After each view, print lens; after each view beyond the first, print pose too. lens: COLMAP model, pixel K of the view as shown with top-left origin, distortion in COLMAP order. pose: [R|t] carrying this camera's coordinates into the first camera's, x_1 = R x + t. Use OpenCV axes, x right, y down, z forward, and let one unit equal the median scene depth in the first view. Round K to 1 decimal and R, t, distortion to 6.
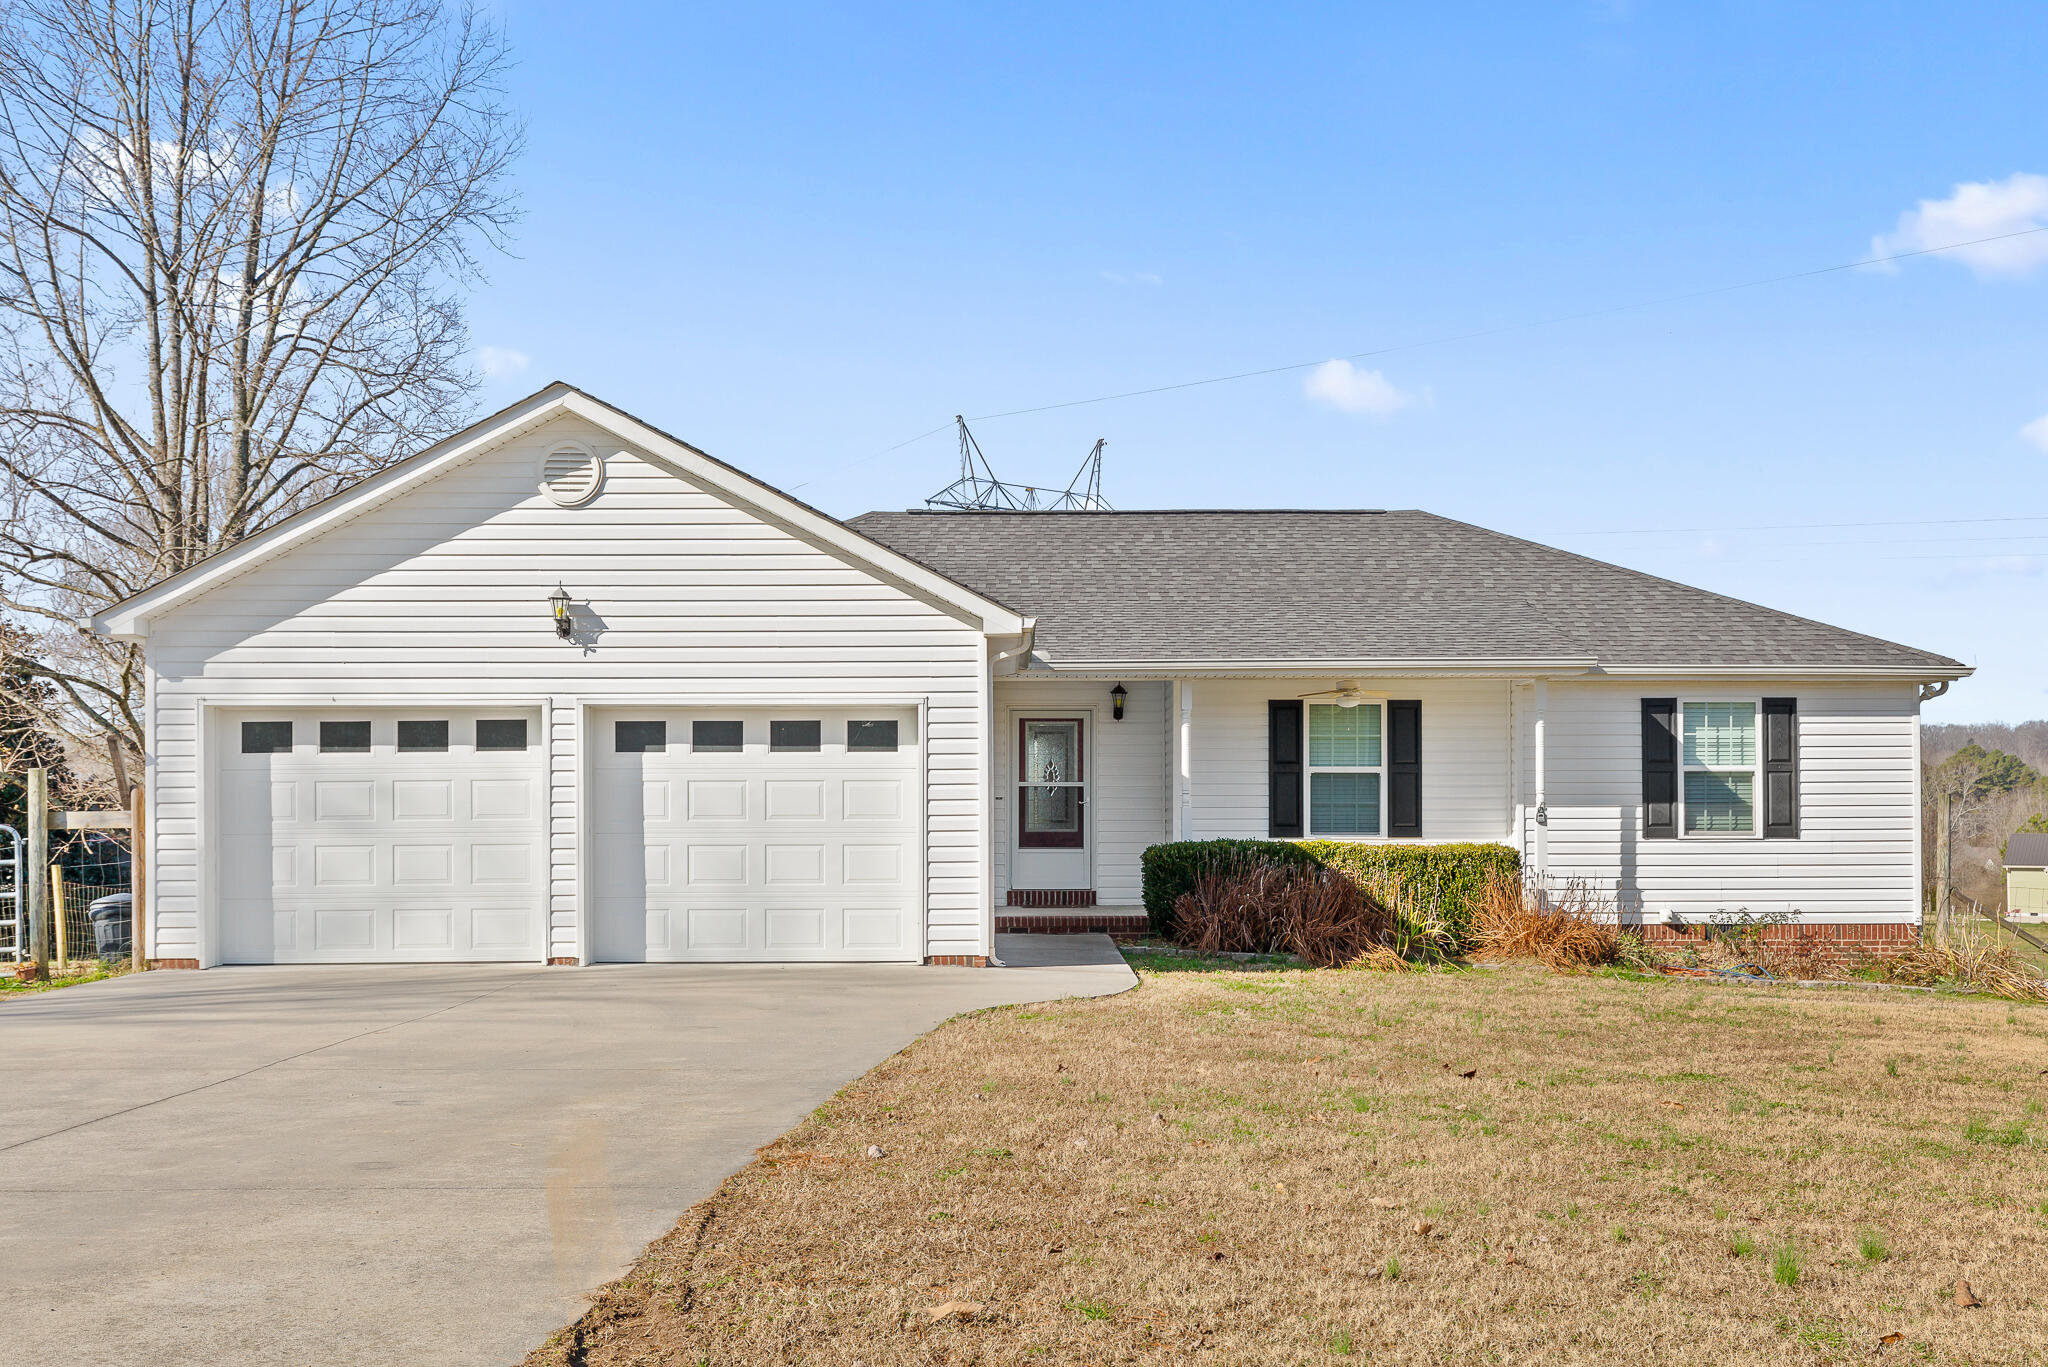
lens RADIAL K [[2068.1, 0, 1021.7], [0, 2068.1, 764.4], [0, 0, 1]] dist [0.001328, 0.006399]
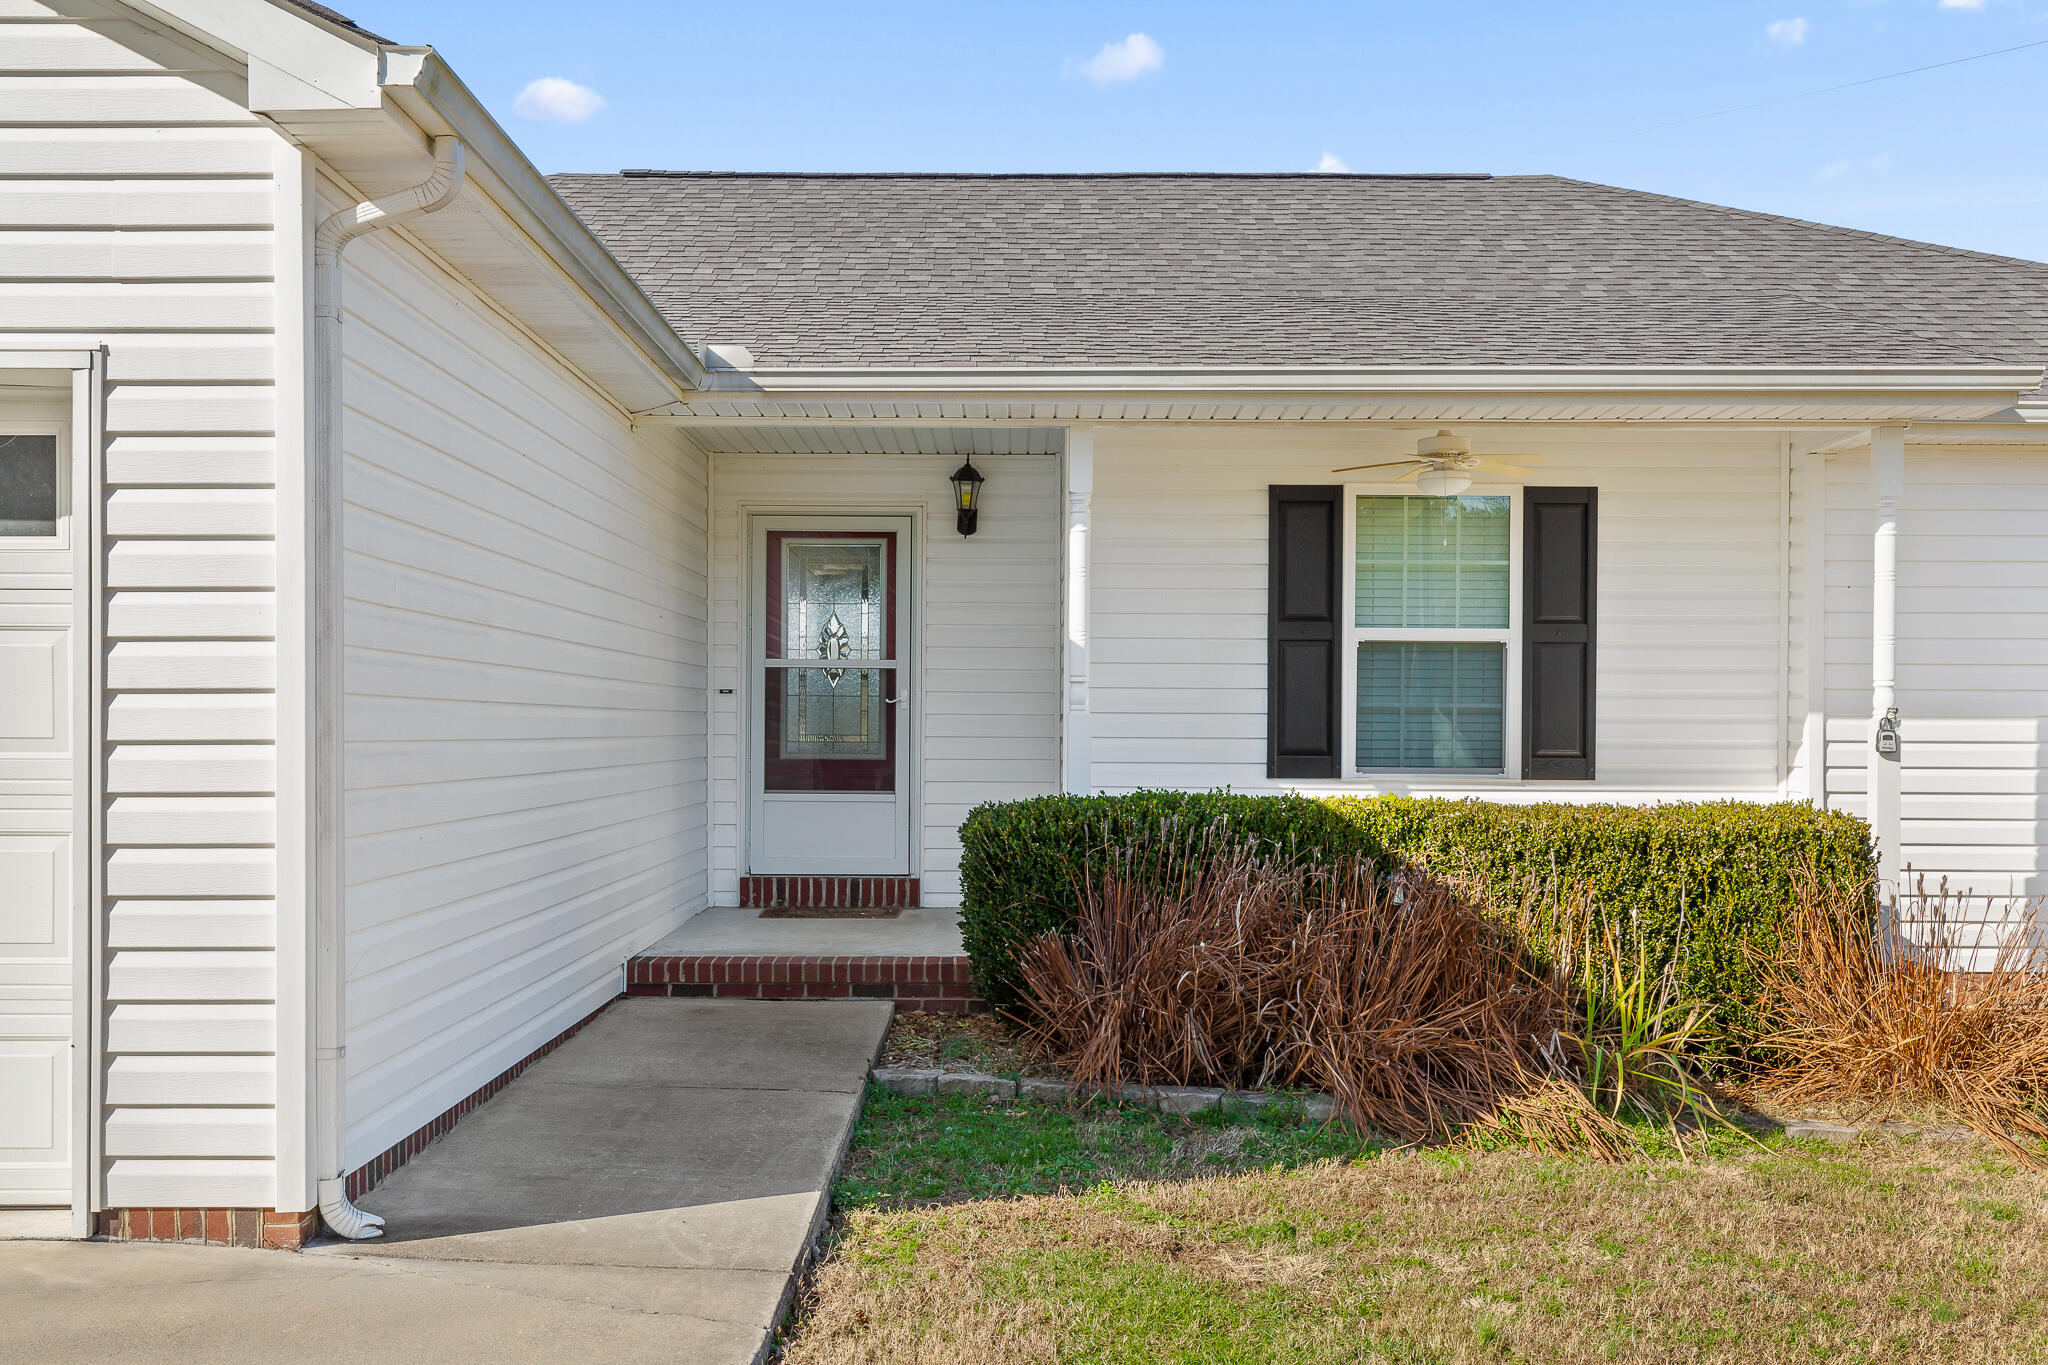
lens RADIAL K [[1979.4, 0, 997.6], [0, 1979.4, 692.2], [0, 0, 1]] dist [0.018627, 0.002564]
pose [[0.999605, 0.006686, -0.027312, 0.070792], [-0.006269, 0.999863, 0.015336, 0.009364], [0.027410, -0.015159, 0.999509, 0.551794]]
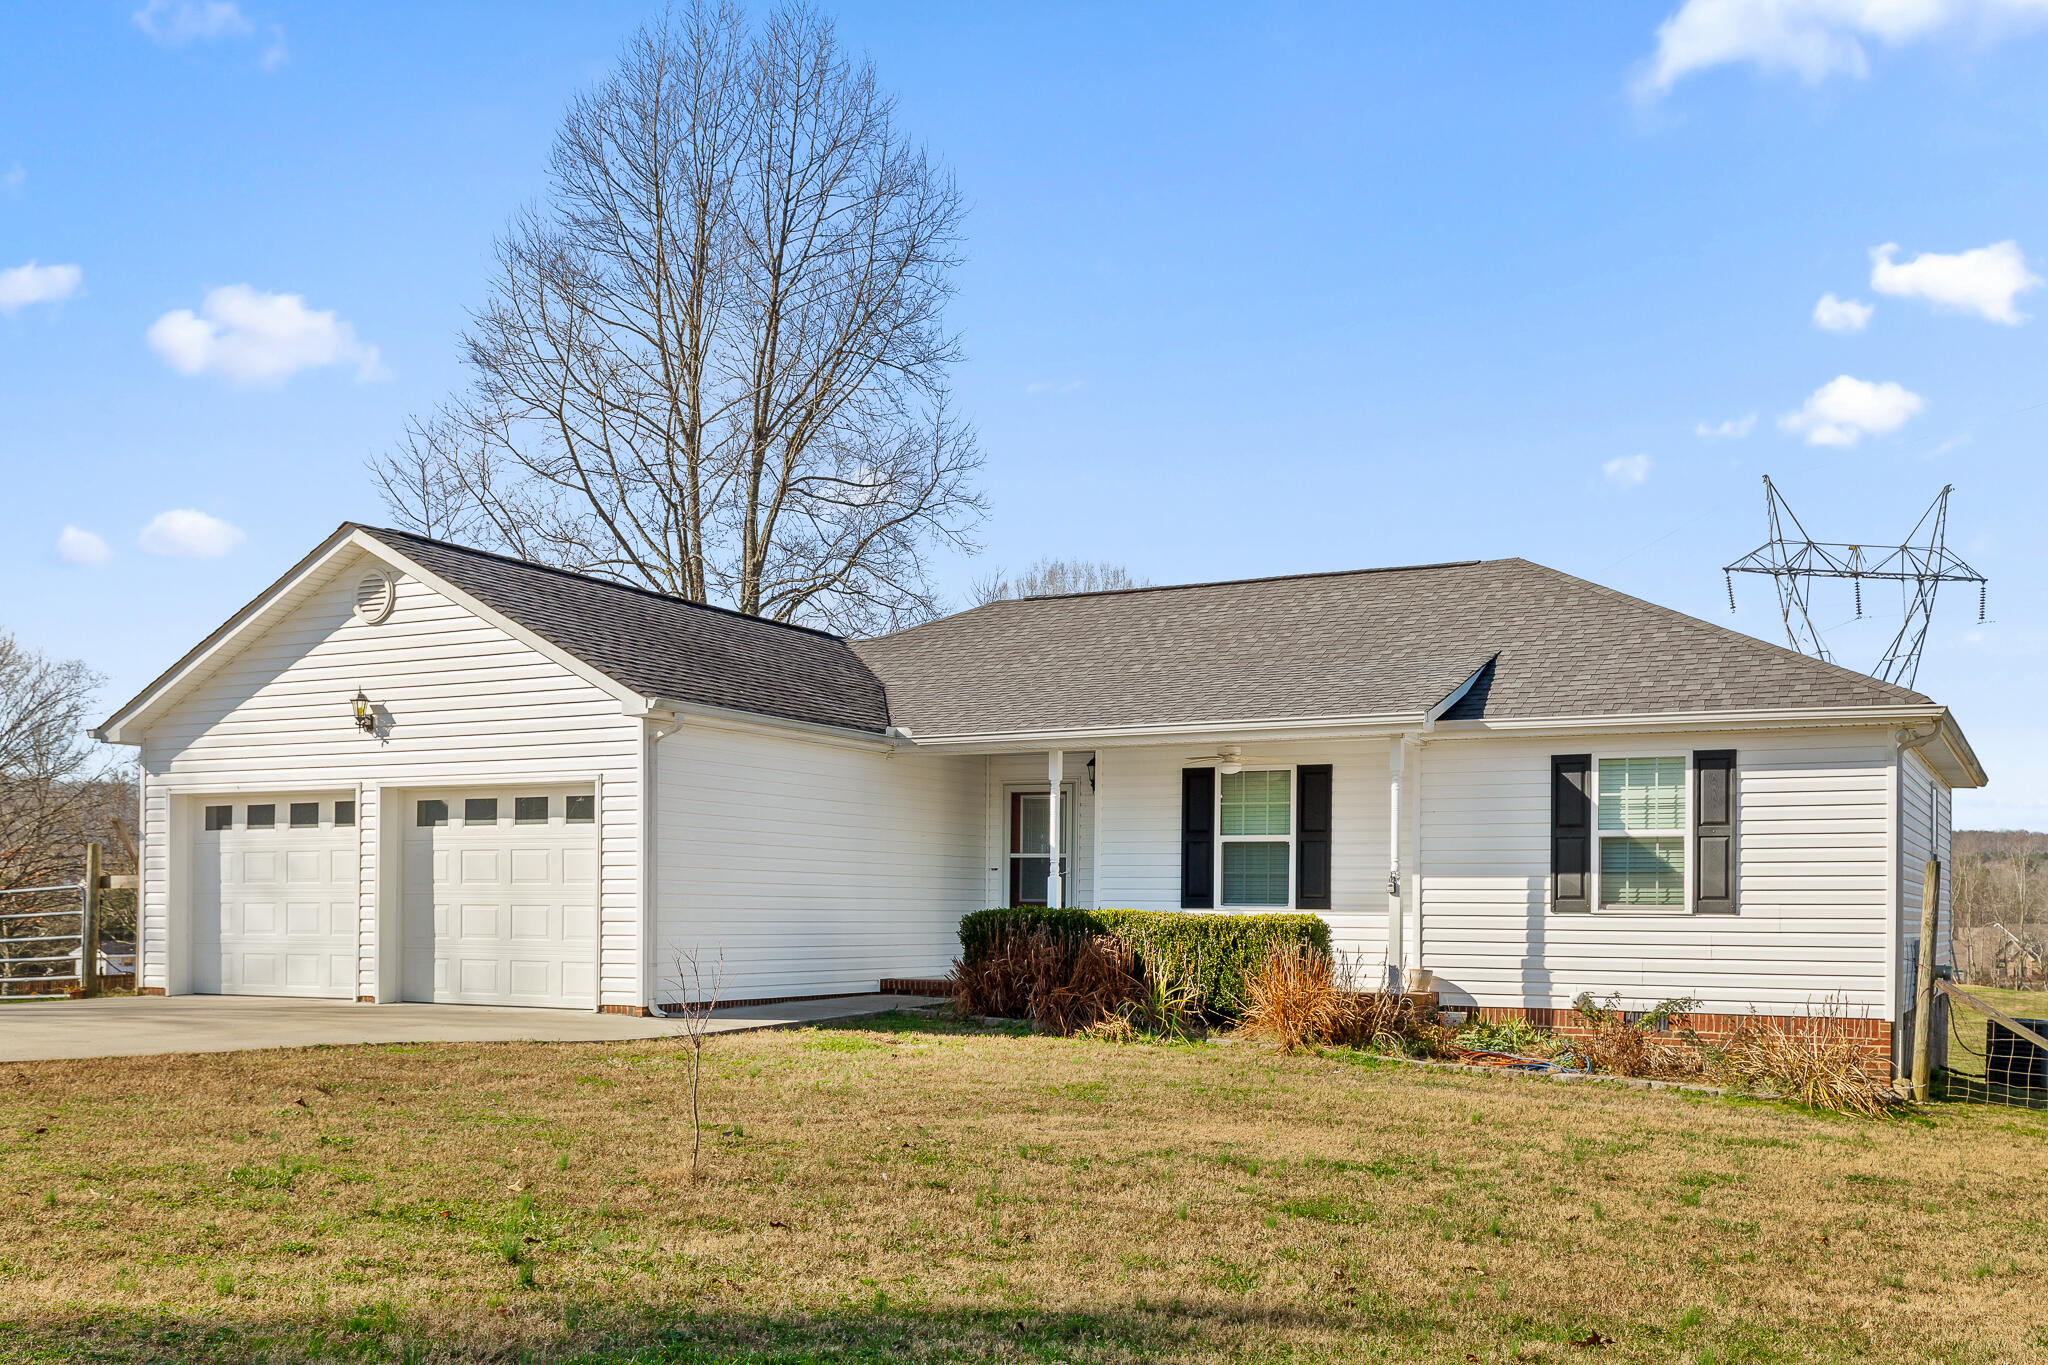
lens RADIAL K [[2026.8, 0, 1025.2], [0, 2026.8, 851.9], [0, 0, 1]] dist [-0.001125, 0.006905]
pose [[0.862319, -0.005338, -0.506337, 0.547048], [0.005181, 0.999985, -0.001719, 0.009924], [0.506338, -0.001141, 0.862334, 0.130799]]
